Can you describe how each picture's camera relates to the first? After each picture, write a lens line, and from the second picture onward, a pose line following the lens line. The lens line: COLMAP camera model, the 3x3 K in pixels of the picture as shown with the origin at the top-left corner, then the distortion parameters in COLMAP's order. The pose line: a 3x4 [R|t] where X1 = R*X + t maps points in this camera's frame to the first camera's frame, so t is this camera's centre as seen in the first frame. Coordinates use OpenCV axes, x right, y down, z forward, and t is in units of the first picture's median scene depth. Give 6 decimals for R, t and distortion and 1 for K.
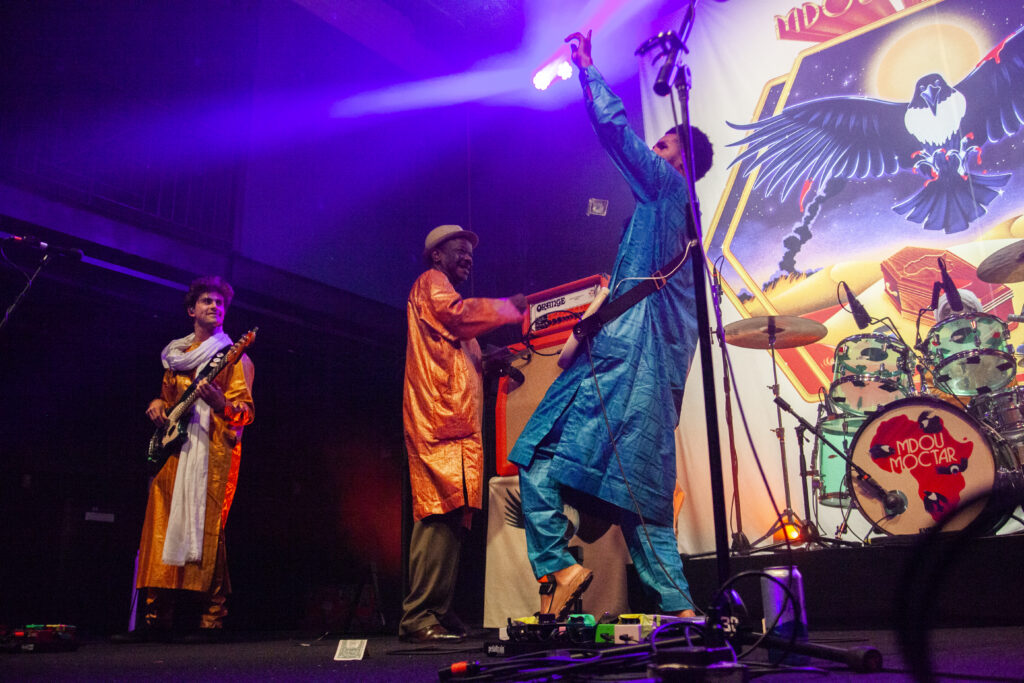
lens RADIAL K [[900.4, 0, 519.3], [0, 900.4, 348.5], [0, 0, 1]] dist [-0.099271, 0.096438]
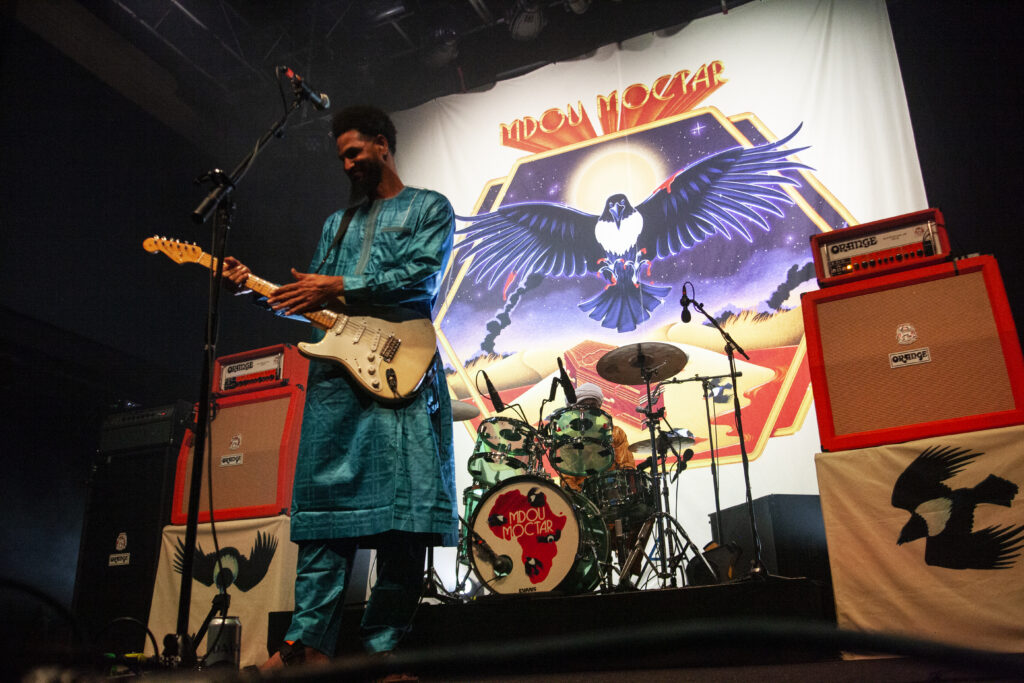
lens RADIAL K [[864.8, 0, 524.0], [0, 864.8, 363.6], [0, 0, 1]] dist [-0.070157, 0.060113]
pose [[0.967751, 0.083498, 0.237667, 0.102118], [-0.072564, 0.995879, -0.054404, -0.018930], [-0.241230, 0.035404, 0.969822, -0.070057]]
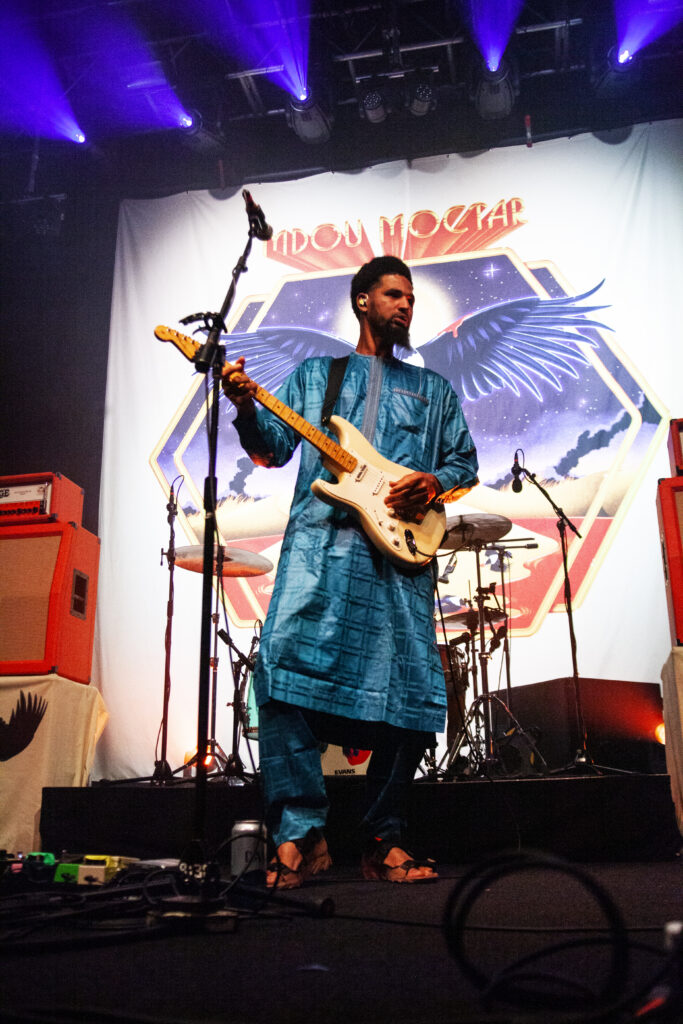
lens RADIAL K [[987.2, 0, 346.2], [0, 987.2, 521.7], [0, 0, 1]] dist [-0.031539, 0.000000]
pose [[0.895507, 0.153498, 0.417739, -0.048005], [-0.147553, 0.987950, -0.046713, -0.024096], [-0.419875, -0.019807, 0.907366, -0.048761]]
